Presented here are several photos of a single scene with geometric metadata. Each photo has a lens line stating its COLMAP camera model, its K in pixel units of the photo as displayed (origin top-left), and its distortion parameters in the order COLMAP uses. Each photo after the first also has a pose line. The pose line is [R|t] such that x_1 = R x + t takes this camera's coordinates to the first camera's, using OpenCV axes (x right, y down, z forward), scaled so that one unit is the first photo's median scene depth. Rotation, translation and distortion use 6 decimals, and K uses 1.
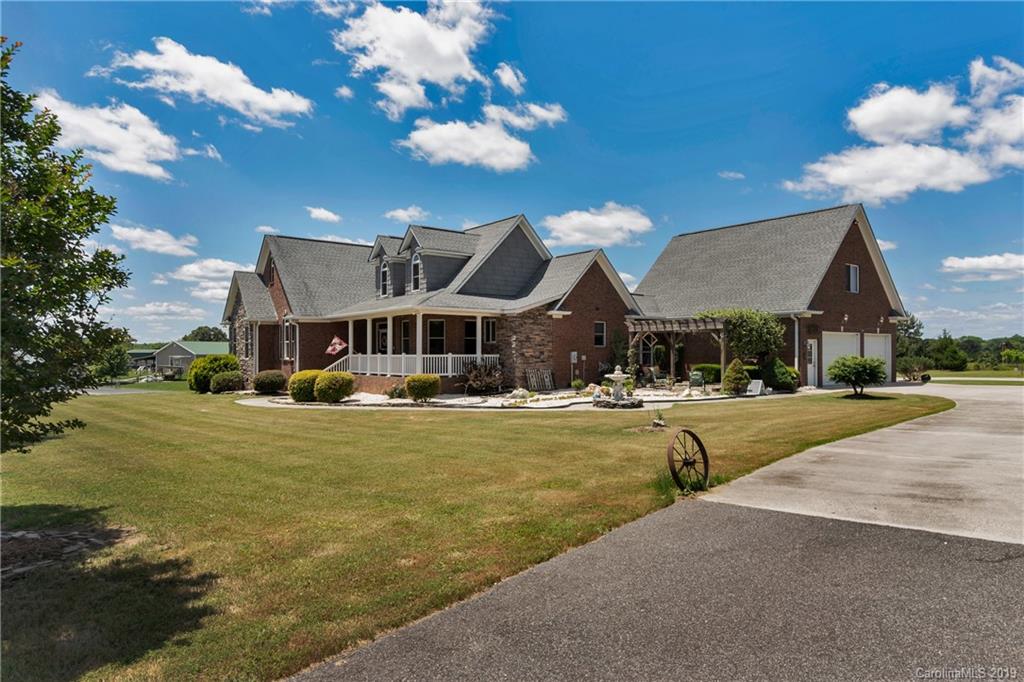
lens RADIAL K [[625.1, 0, 512.0], [0, 625.1, 341.0], [0, 0, 1]] dist [0.003391, 0.000739]
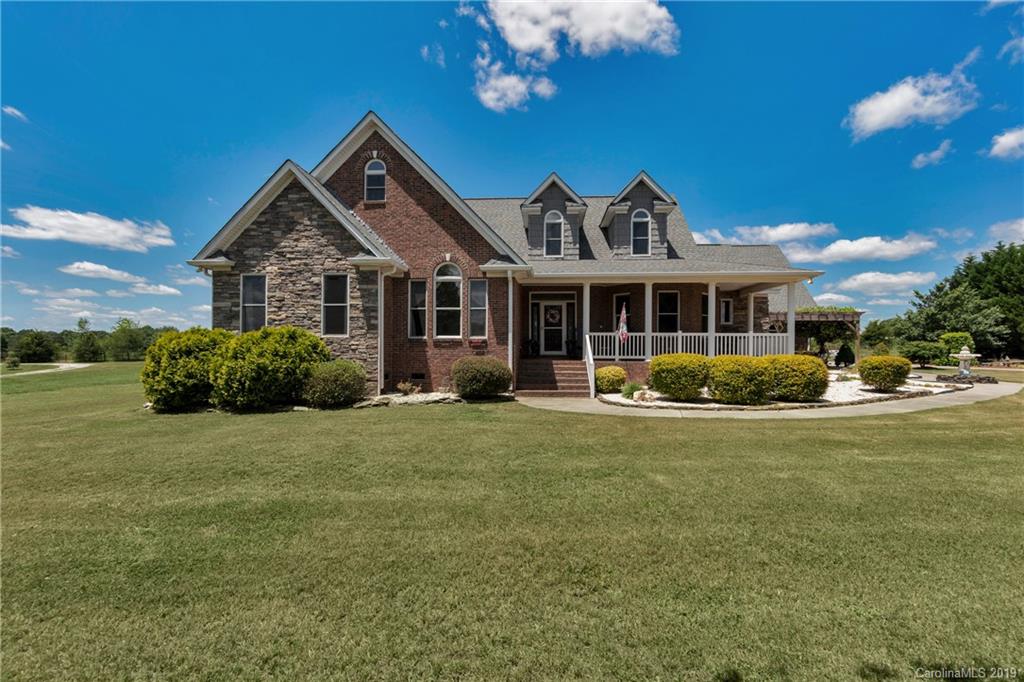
lens RADIAL K [[407.1, 0, 512.0], [0, 407.1, 341.0], [0, 0, 1]] dist [-0.000136, -0.000033]
pose [[0.692458, 0.017887, 0.721236, -0.656871], [-0.025970, 0.999663, 0.000141, 0.034855], [-0.720990, -0.018828, 0.692689, 0.769141]]
